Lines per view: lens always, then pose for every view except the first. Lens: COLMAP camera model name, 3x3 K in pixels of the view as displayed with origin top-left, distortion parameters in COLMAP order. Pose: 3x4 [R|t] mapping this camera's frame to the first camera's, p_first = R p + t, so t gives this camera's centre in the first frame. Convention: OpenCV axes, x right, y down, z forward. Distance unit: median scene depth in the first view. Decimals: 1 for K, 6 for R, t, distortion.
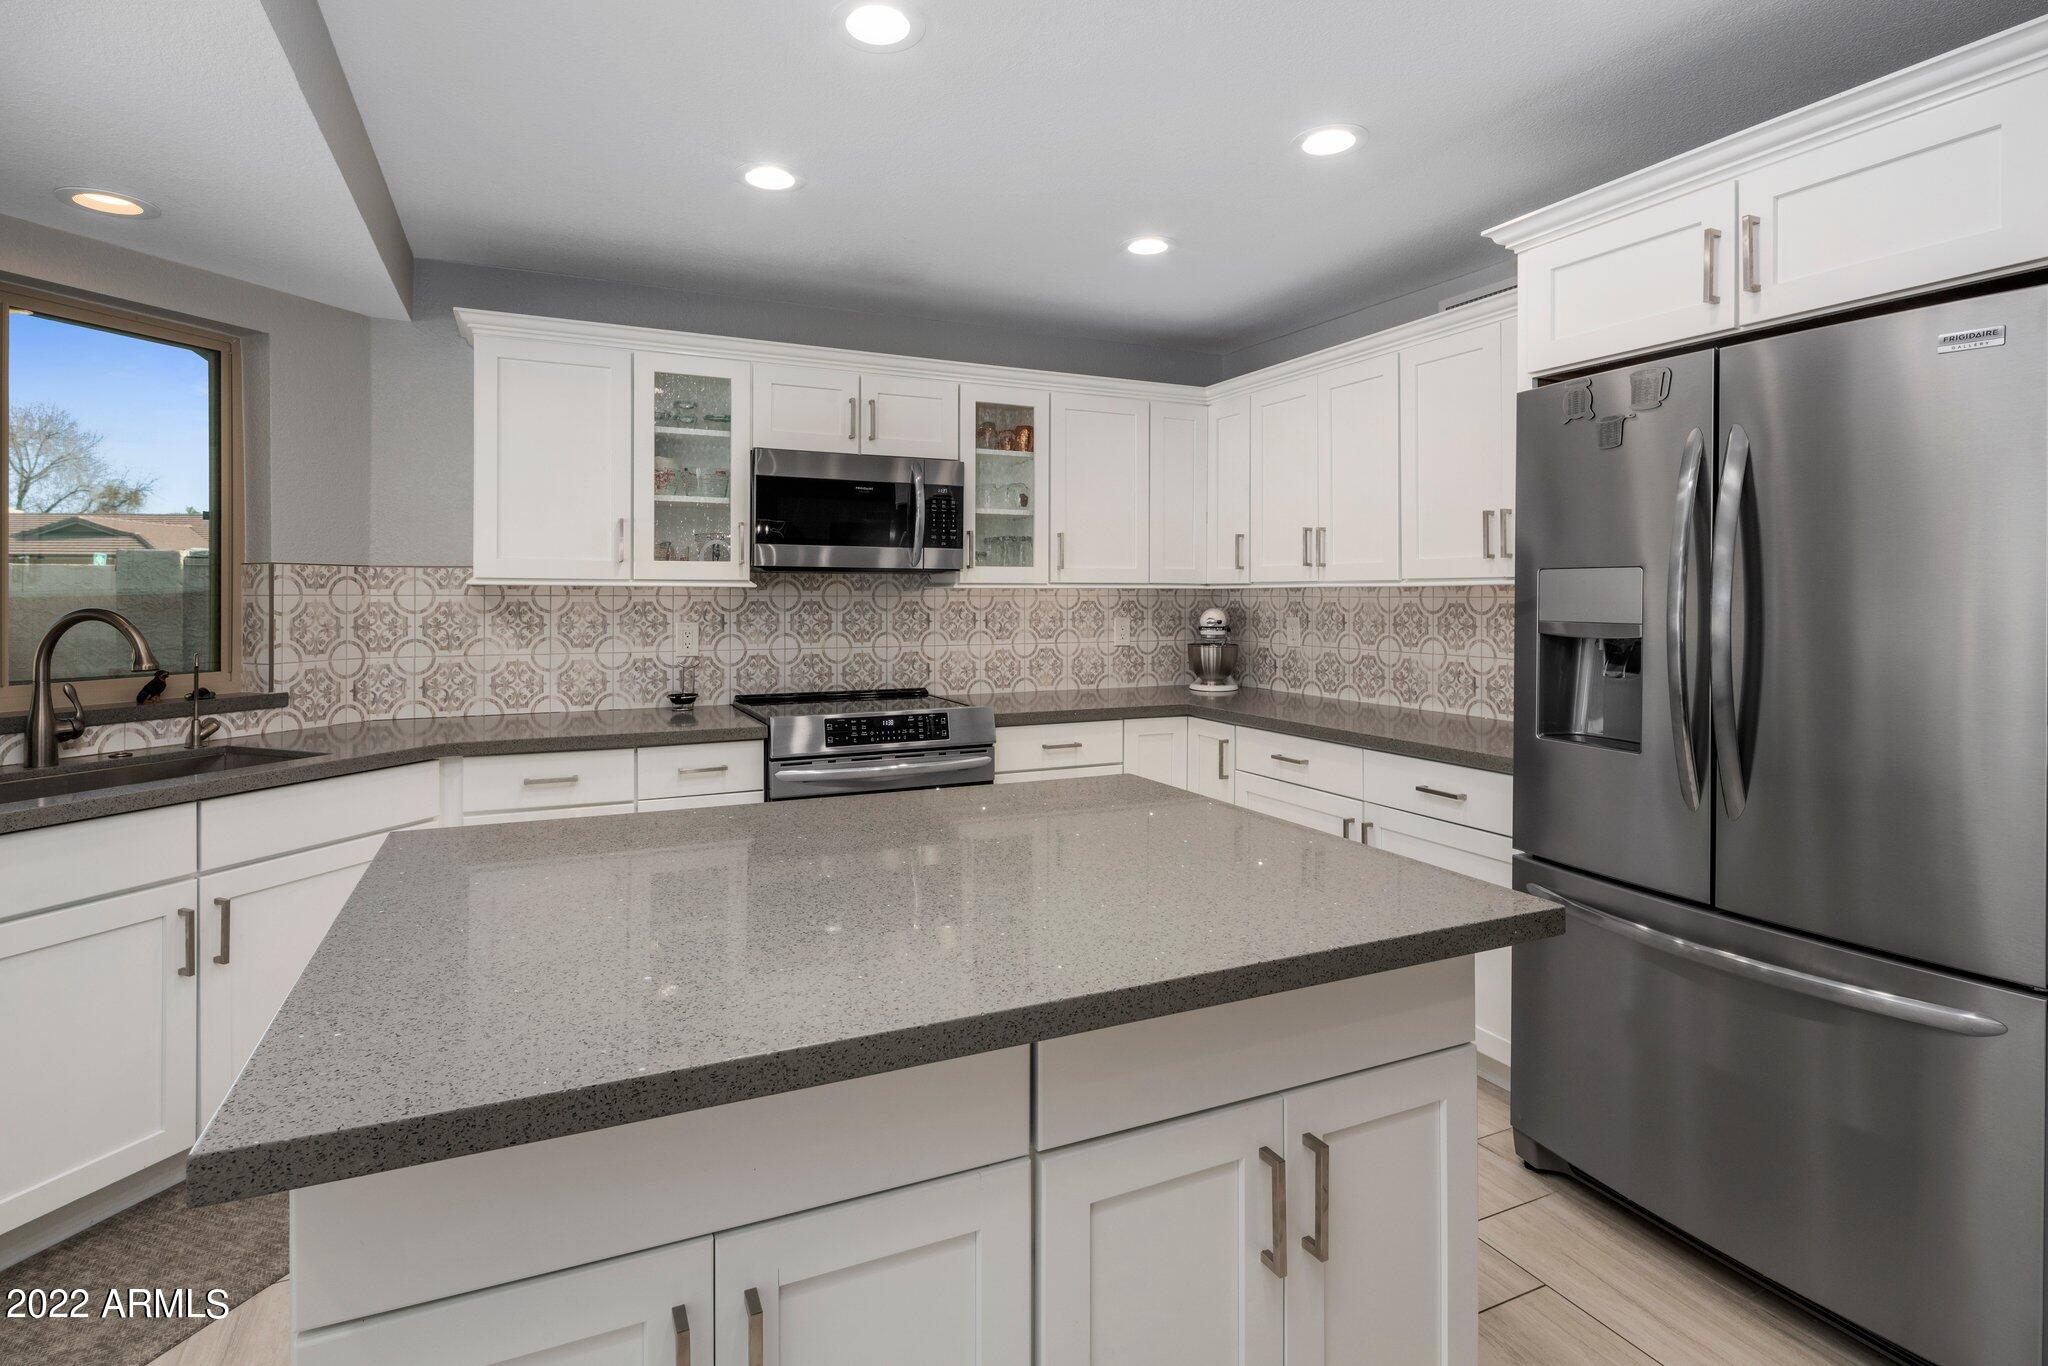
lens RADIAL K [[1000.5, 0, 977.9], [0, 1000.5, 605.1], [0, 0, 1]] dist [-0.001540, -0.001379]
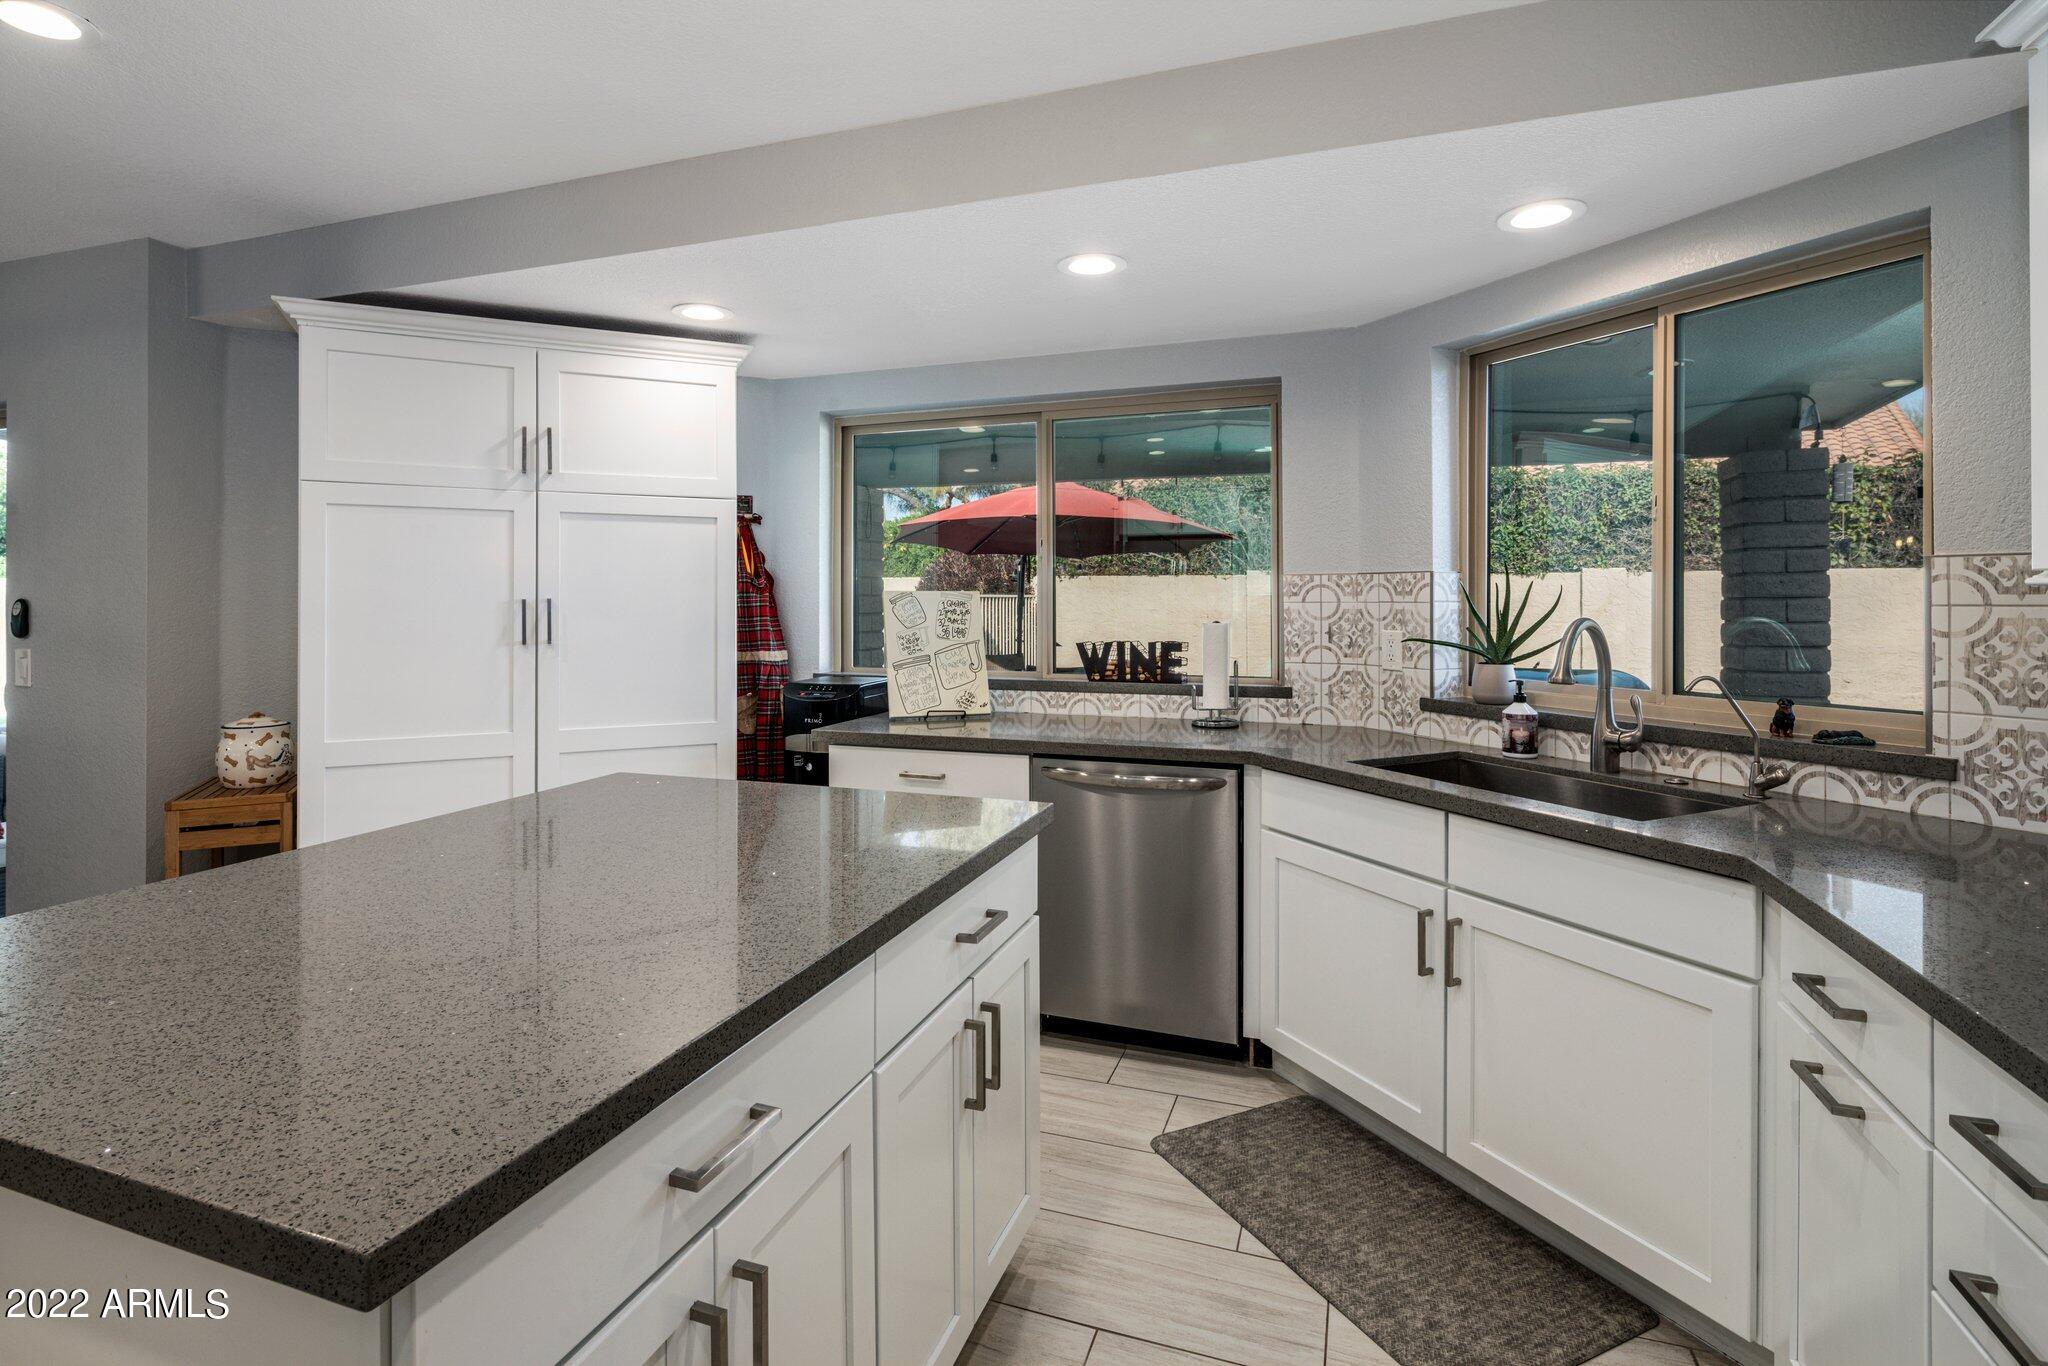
lens RADIAL K [[1000.5, 0, 1001.6], [0, 1000.5, 599.6], [0, 0, 1]] dist [-0.001540, -0.001379]
pose [[-0.693223, -0.000311, -0.720723, 0.162597], [-0.007740, 0.999945, 0.007014, -0.011985], [0.720681, 0.010441, -0.693188, 0.901064]]
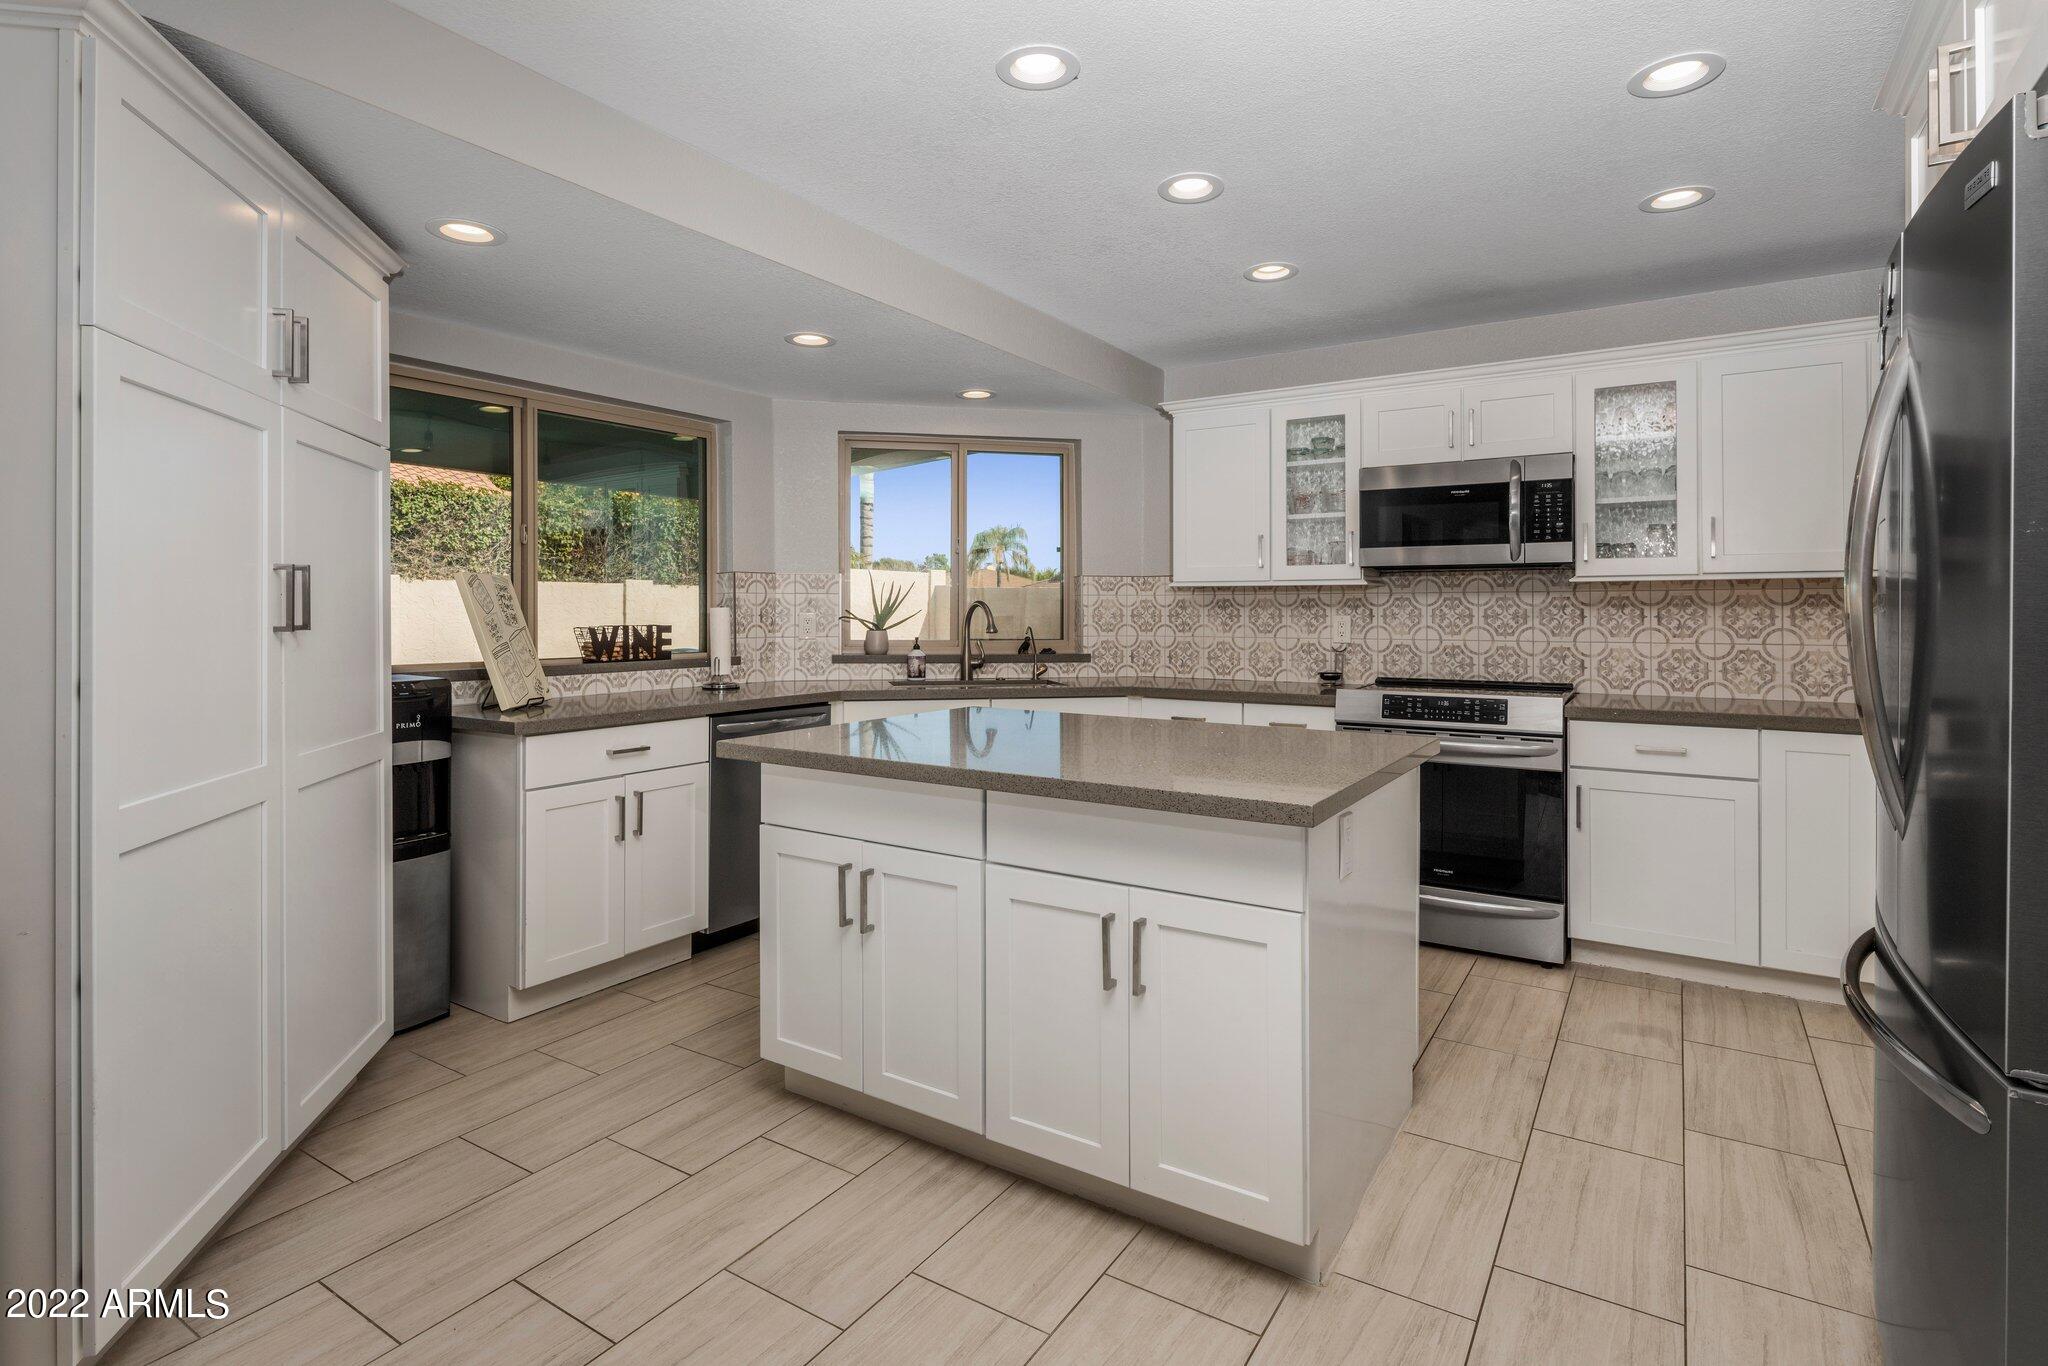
lens RADIAL K [[1000.5, 0, 1009.2], [0, 1000.5, 609.0], [0, 0, 1]] dist [-0.001540, -0.001379]
pose [[0.541647, -0.002642, -0.840602, 0.558592], [-0.008362, 0.999929, -0.008531, 0.025738], [0.840565, 0.011650, 0.541586, -0.003412]]
